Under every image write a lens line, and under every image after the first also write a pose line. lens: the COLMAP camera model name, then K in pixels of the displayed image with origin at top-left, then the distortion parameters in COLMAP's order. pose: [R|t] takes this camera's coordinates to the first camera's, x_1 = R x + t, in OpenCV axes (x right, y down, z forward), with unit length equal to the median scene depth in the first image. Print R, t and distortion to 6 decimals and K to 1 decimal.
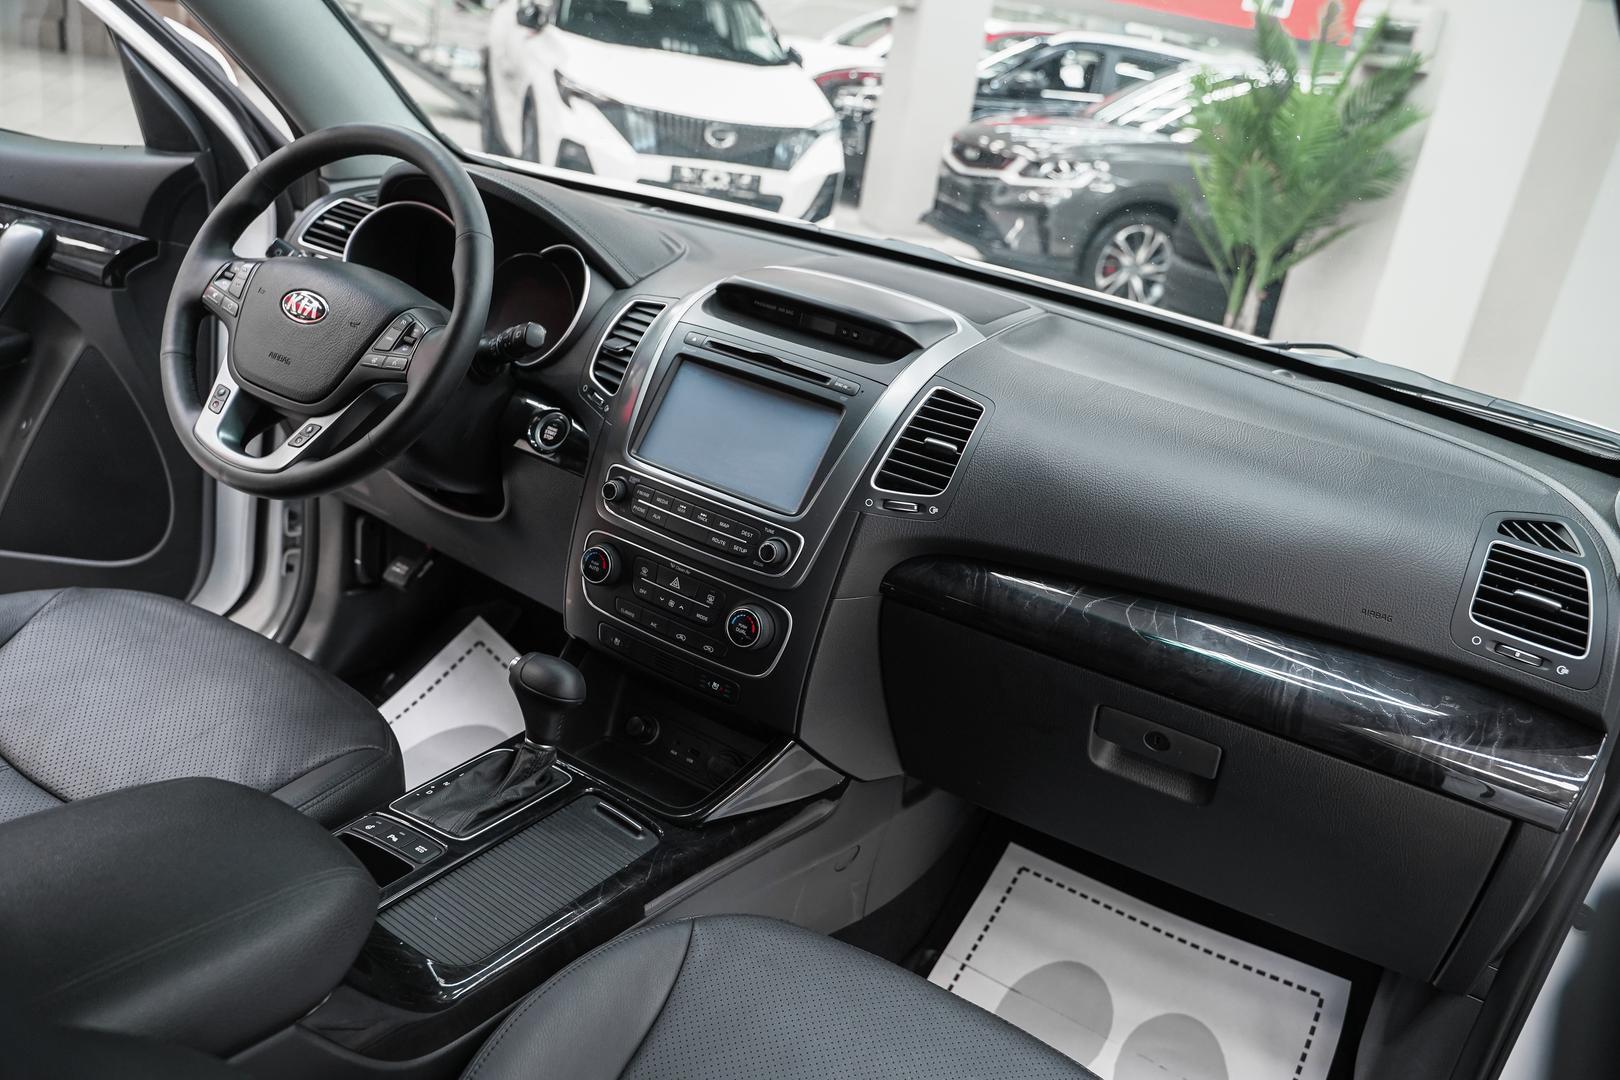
lens RADIAL K [[1291.9, 0, 801.8], [0, 1291.9, 540.7], [0, 0, 1]] dist [-0.005405, 0.003893]
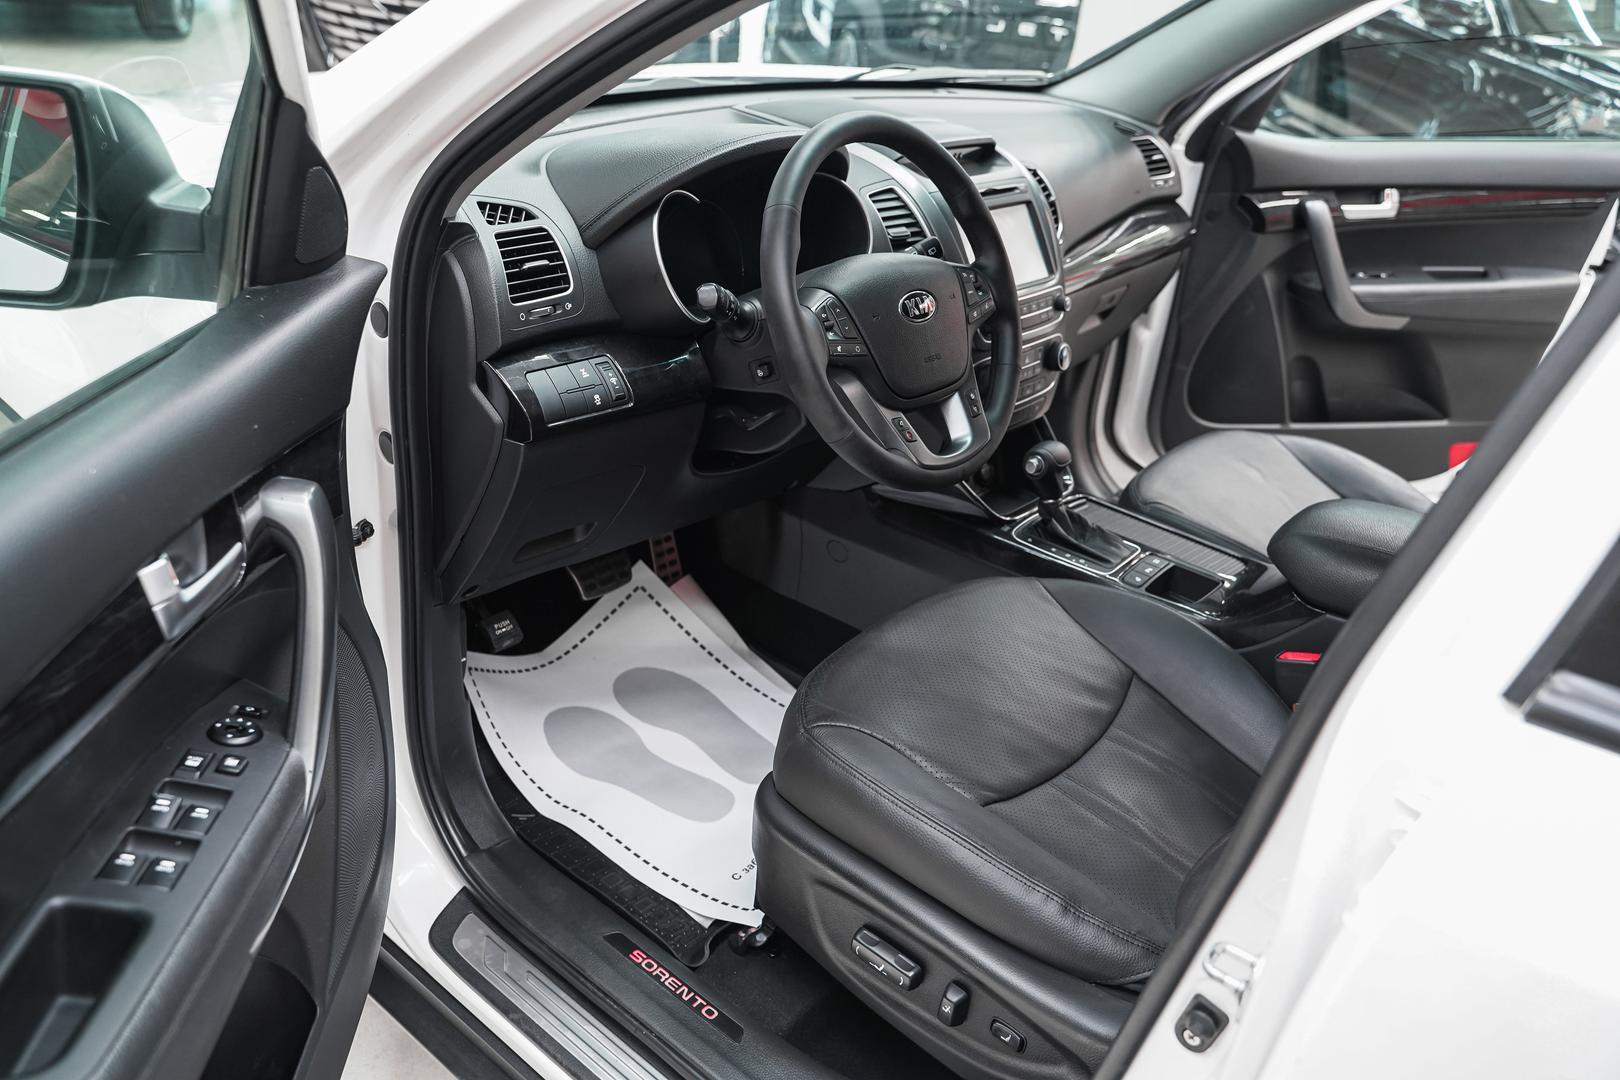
lens RADIAL K [[1323.8, 0, 796.6], [0, 1323.8, 534.6], [0, 0, 1]] dist [0.001623, 0.001023]
pose [[0.160305, -0.567914, 0.807326, -1.214164], [0.279706, 0.810514, 0.514618, -0.540146], [-0.946608, 0.143318, 0.288779, 0.707805]]
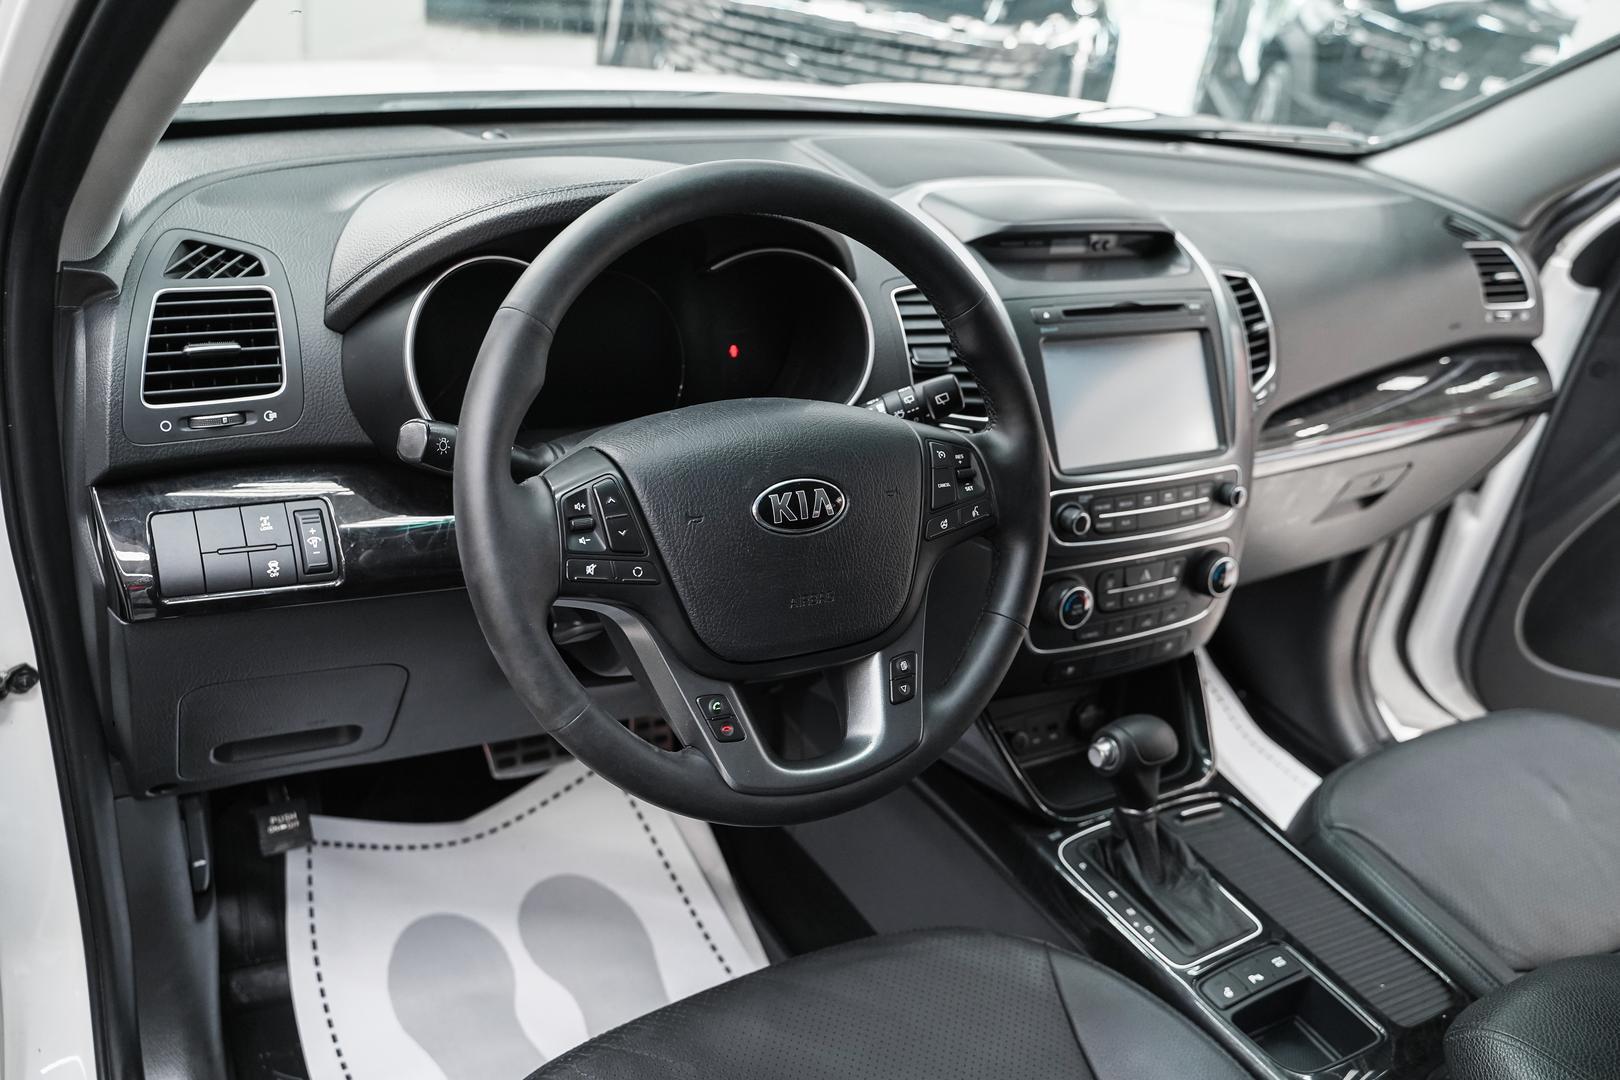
lens RADIAL K [[1323.8, 0, 796.6], [0, 1323.8, 534.6], [0, 0, 1]] dist [0.001623, 0.001023]
pose [[0.486754, -0.492059, 0.721768, -0.737371], [0.263238, 0.870473, 0.415912, -0.374997], [-0.832932, -0.012450, 0.553235, 0.576911]]
